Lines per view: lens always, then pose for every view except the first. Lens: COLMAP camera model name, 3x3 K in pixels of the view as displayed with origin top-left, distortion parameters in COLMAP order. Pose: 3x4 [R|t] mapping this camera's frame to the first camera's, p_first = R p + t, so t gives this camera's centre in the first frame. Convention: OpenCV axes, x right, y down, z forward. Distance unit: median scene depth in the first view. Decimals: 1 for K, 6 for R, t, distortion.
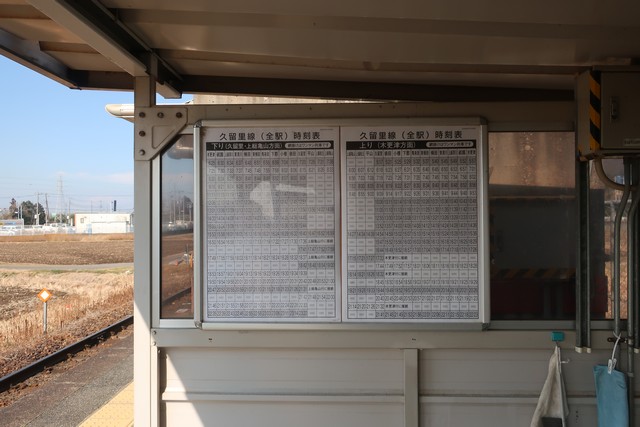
lens RADIAL K [[499.9, 0, 320.4], [0, 499.9, 215.1], [0, 0, 1]] dist [-0.009878, 0.007901]
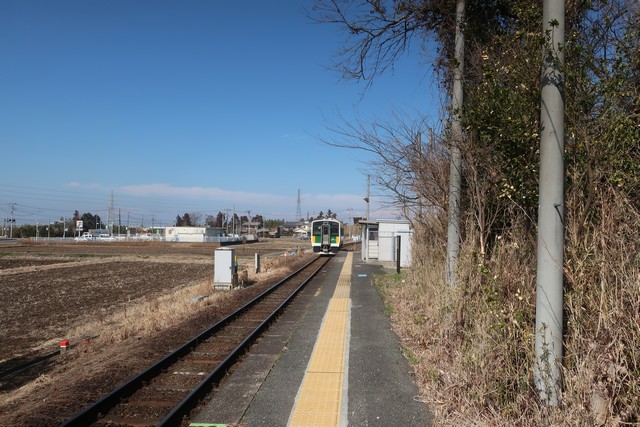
lens RADIAL K [[499.9, 0, 323.9], [0, 499.9, 213.9], [0, 0, 1]] dist [-0.009878, 0.007901]
pose [[0.999171, 0.028161, -0.029410, -0.078280], [-0.029231, 0.998902, -0.036611, -0.000119], [0.028346, 0.037440, 0.998897, -0.959829]]
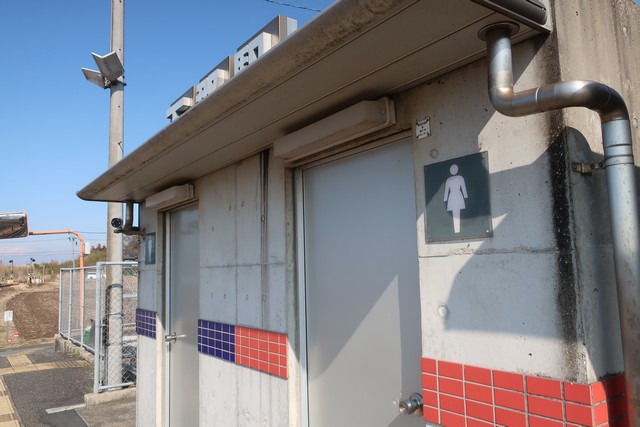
lens RADIAL K [[499.9, 0, 319.3], [0, 499.9, 213.8], [0, 0, 1]] dist [-0.009878, 0.007901]
pose [[0.795502, 0.049802, 0.603900, -0.065179], [0.021617, 0.993650, -0.110418, 0.002012], [-0.605565, 0.100892, 0.789375, 0.071346]]
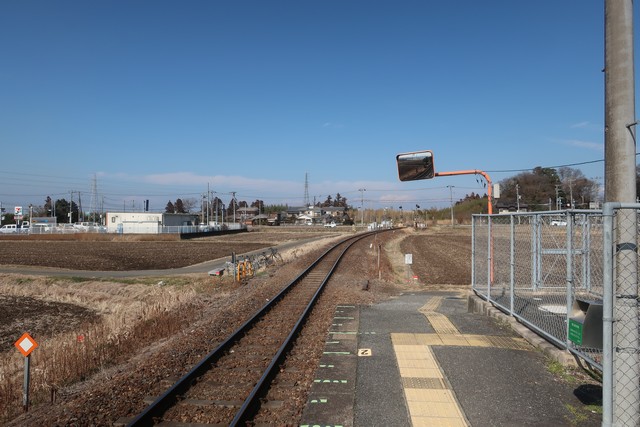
lens RADIAL K [[499.9, 0, 321.7], [0, 499.9, 215.4], [0, 0, 1]] dist [-0.009878, 0.007901]
pose [[0.998340, 0.019522, -0.054177, -0.069911], [-0.019884, 0.999783, -0.006143, 0.001873], [0.054045, 0.007210, 0.998512, 0.171375]]
